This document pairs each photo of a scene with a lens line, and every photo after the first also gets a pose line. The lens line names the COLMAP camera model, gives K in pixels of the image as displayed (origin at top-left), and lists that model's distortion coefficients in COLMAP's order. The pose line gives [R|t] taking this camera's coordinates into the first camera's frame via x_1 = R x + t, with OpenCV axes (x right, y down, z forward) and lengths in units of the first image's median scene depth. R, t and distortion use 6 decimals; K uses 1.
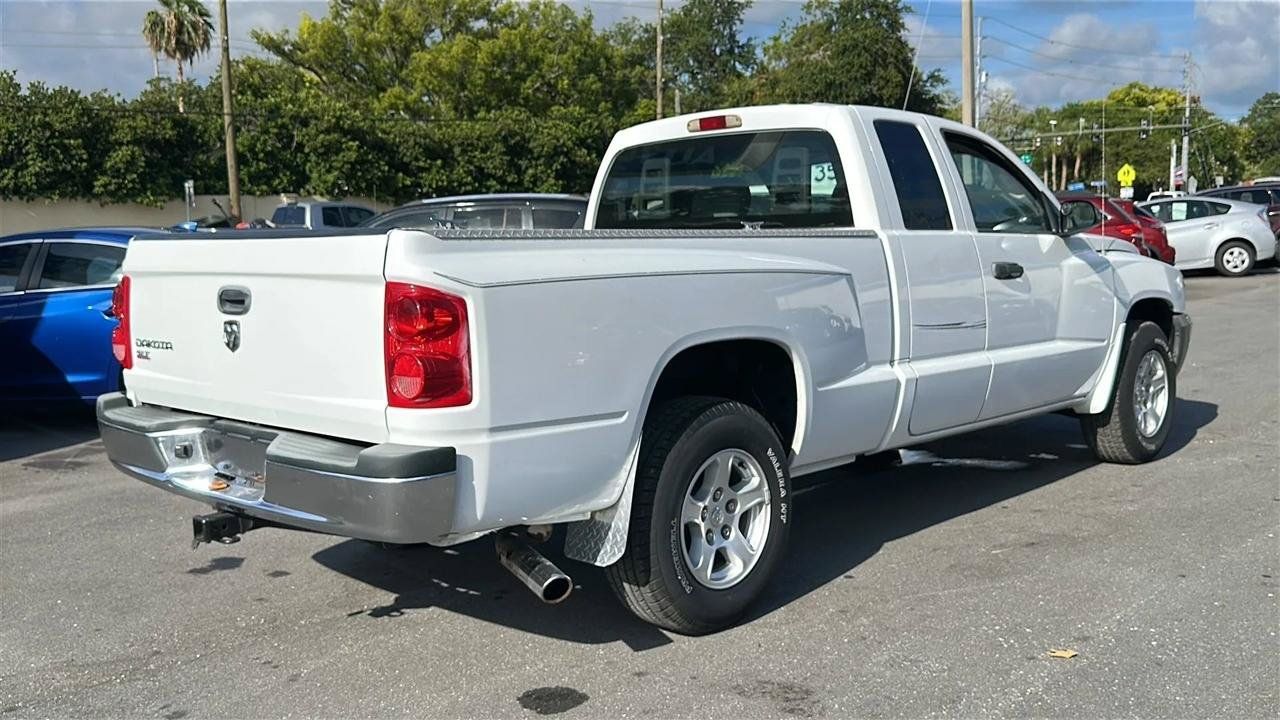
lens RADIAL K [[1171.6, 0, 638.6], [0, 1171.6, 362.1], [0, 0, 1]] dist [0.185842, -0.391634]
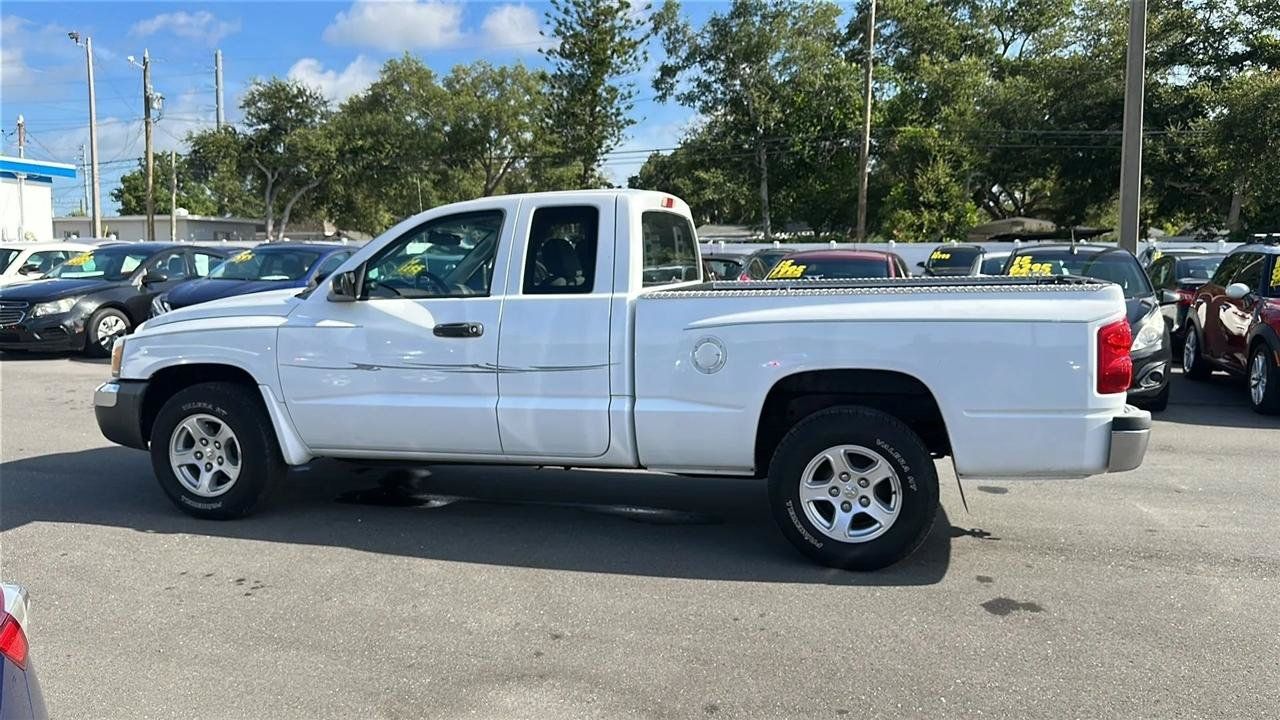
lens RADIAL K [[997.9, 0, 654.3], [0, 997.9, 356.1], [0, 0, 1]] dist [0.147363, -0.277035]
pose [[-0.489437, -0.065329, 0.869588, -0.083403], [0.111718, 0.984276, 0.136824, -0.017339], [-0.864853, 0.164115, -0.474443, 0.144539]]
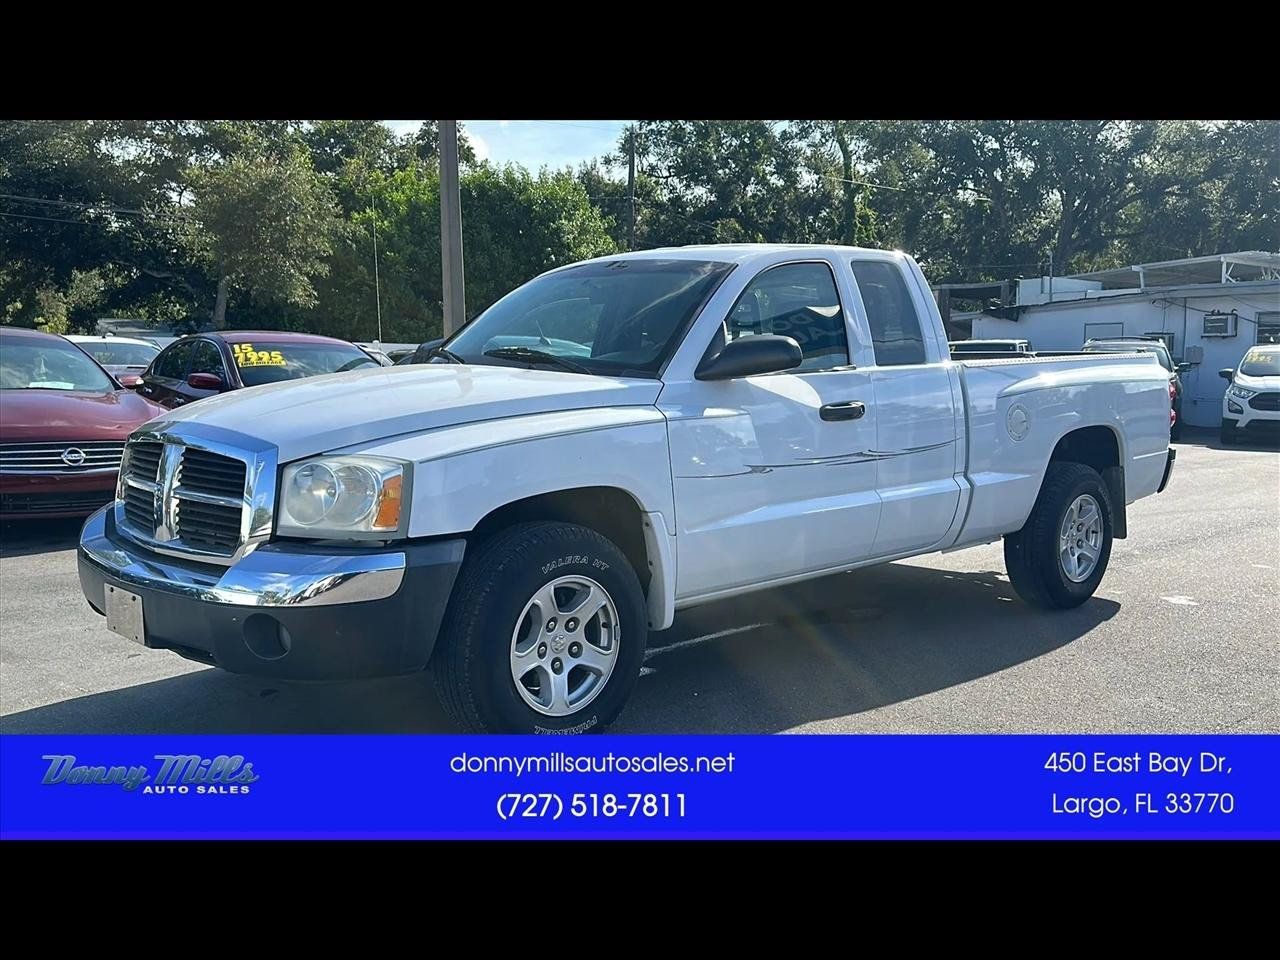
lens RADIAL K [[1146.5, 0, 643.2], [0, 1146.5, 483.5], [0, 0, 1]] dist [0.170166, -0.316932]
pose [[-0.998741, 0.012760, 0.048510, 0.016300], [0.023097, 0.975465, 0.218940, -0.022672], [-0.044527, 0.219785, -0.974532, 0.199665]]
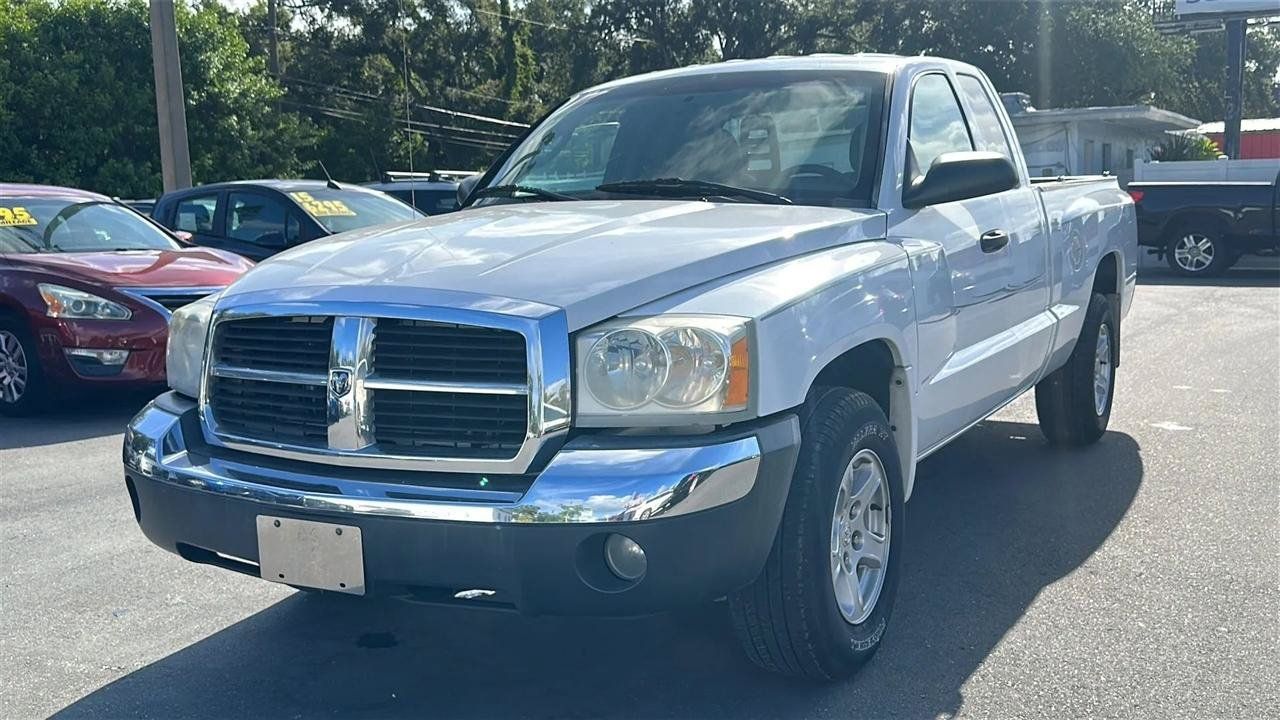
lens RADIAL K [[1218.7, 0, 640.3], [0, 1218.7, 359.8], [0, 0, 1]] dist [0.198110, -0.451693]
pose [[-0.967408, 0.078181, -0.240852, 0.047480], [0.018882, 0.970769, 0.239270, -0.021167], [0.252518, 0.226924, -0.940606, 0.186993]]
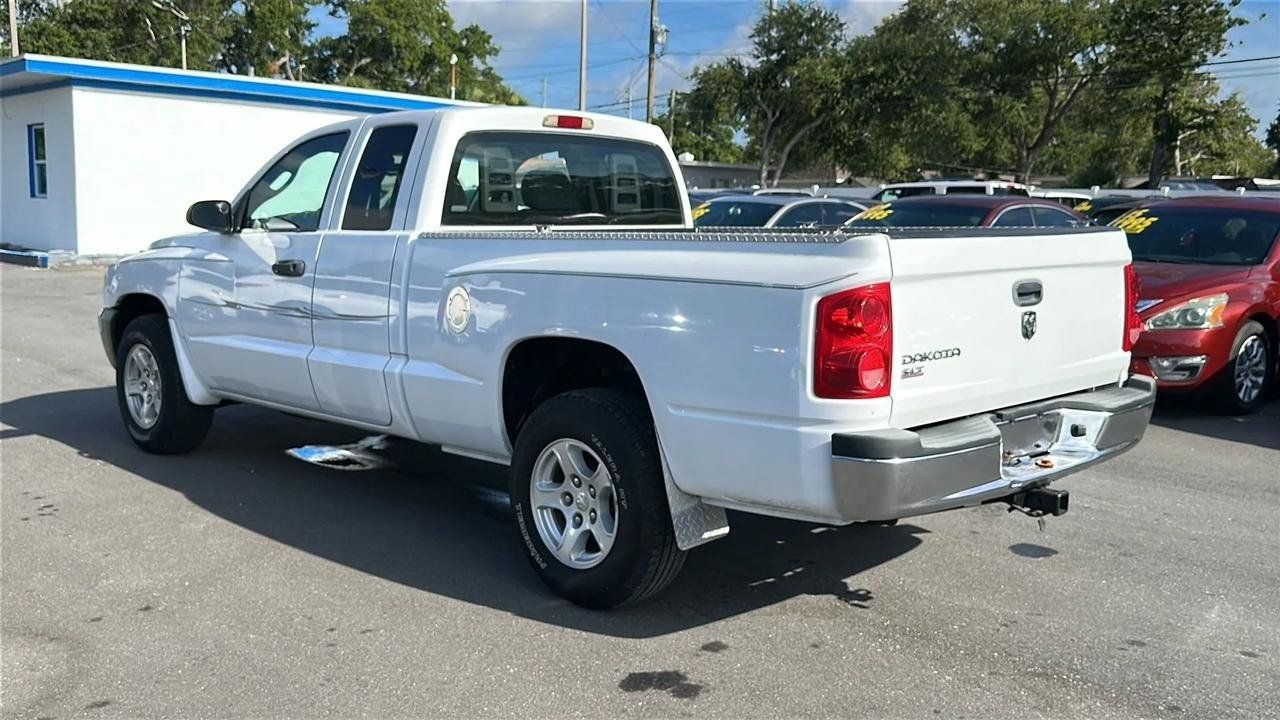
lens RADIAL K [[1218.7, 0, 640.3], [0, 1218.7, 359.8], [0, 0, 1]] dist [0.198110, -0.451693]
pose [[0.017277, -0.104194, 0.994407, -0.094850], [0.100052, 0.989744, 0.101967, -0.009127], [-0.994832, 0.097731, 0.027525, 0.085370]]
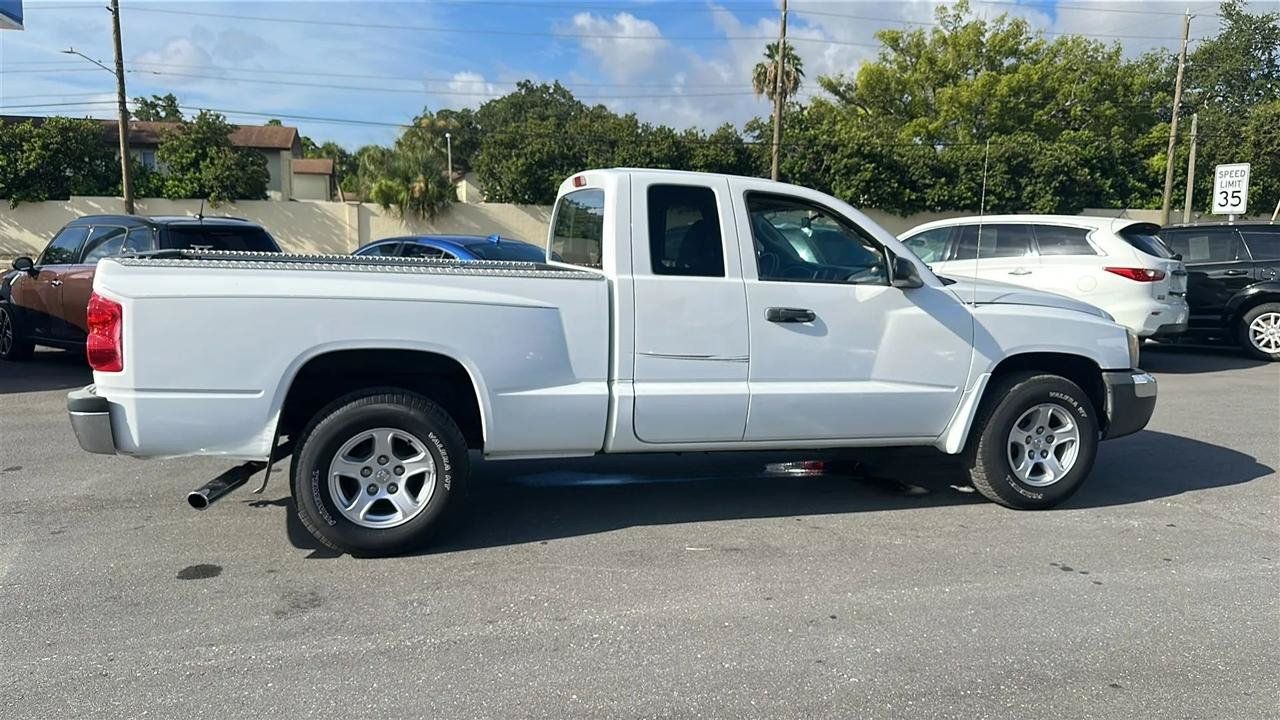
lens RADIAL K [[946.5, 0, 639.5], [0, 946.5, 358.3], [0, 0, 1]] dist [0.101110, -0.172390]
pose [[0.865806, 0.105706, -0.489087, 0.059419], [-0.095542, 0.994372, 0.045780, -0.005874], [0.491174, 0.007092, 0.871033, 0.012361]]
